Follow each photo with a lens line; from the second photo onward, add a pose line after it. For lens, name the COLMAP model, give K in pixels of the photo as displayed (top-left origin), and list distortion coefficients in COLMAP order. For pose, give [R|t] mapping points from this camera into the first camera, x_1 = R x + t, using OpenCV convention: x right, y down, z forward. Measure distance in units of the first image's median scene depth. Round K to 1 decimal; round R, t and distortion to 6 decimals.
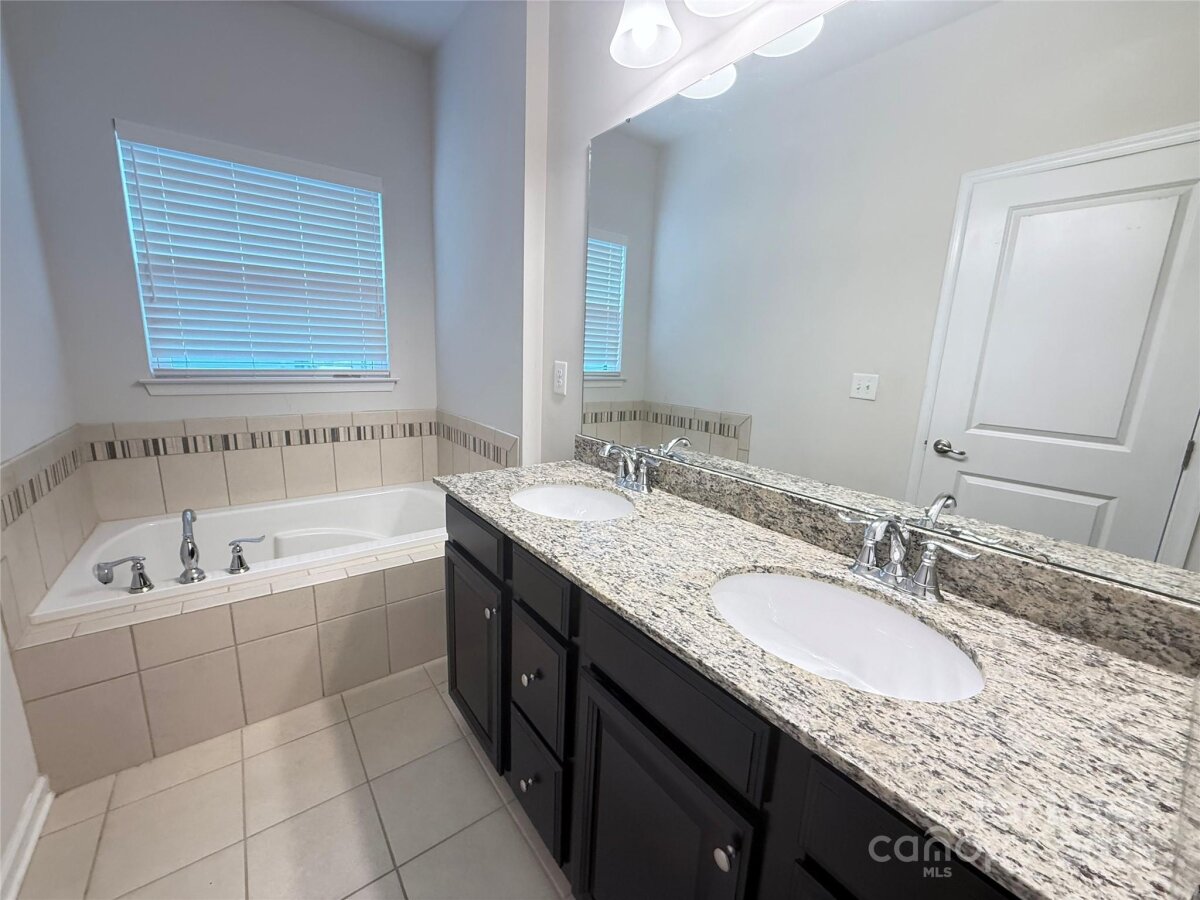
lens RADIAL K [[476.3, 0, 604.0], [0, 476.3, 452.8], [0, 0, 1]] dist [0.003707, 0.000128]
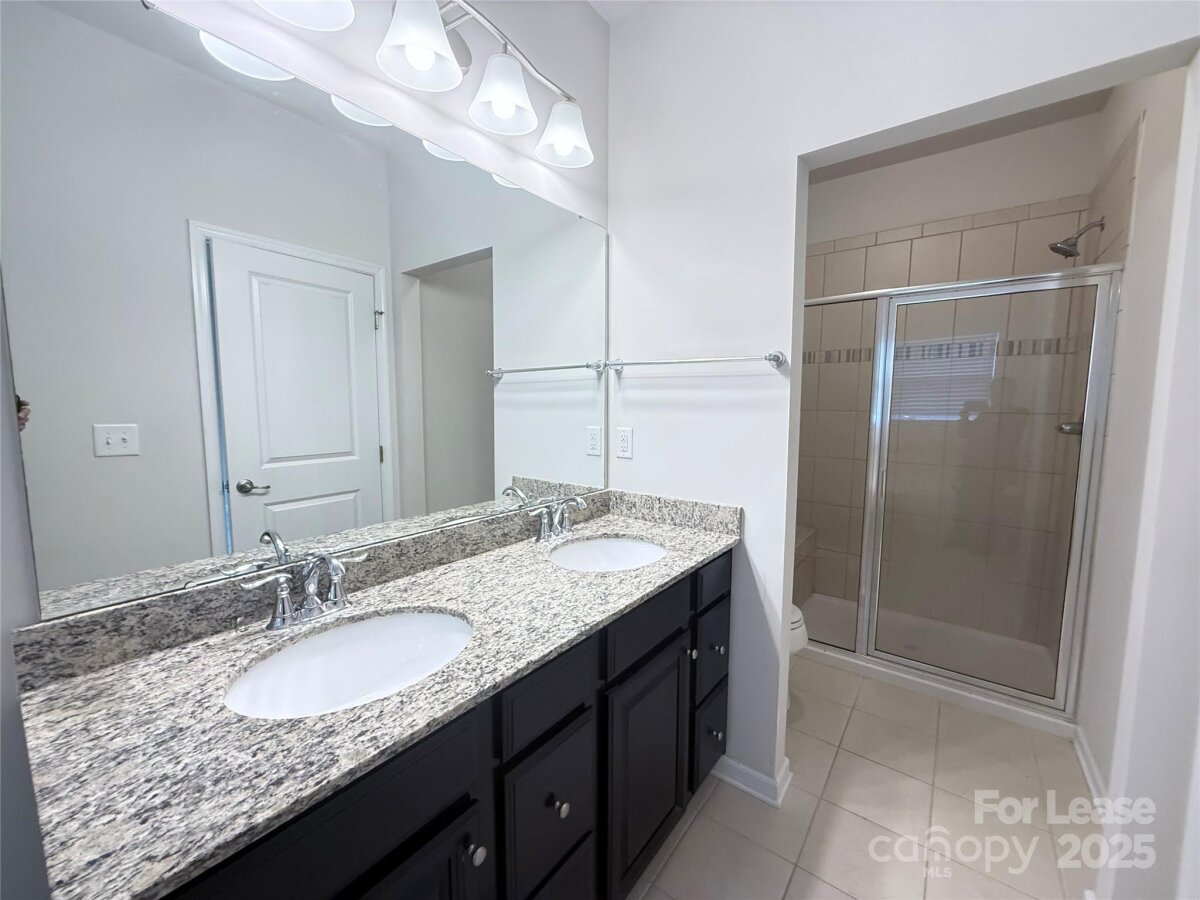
lens RADIAL K [[476.3, 0, 597.3], [0, 476.3, 449.7], [0, 0, 1]] dist [0.003707, 0.000128]
pose [[-0.258488, -0.134696, 0.956578, -0.798313], [0.182991, 0.965475, 0.185396, -0.248458], [-0.948524, 0.222968, -0.224915, 0.884721]]
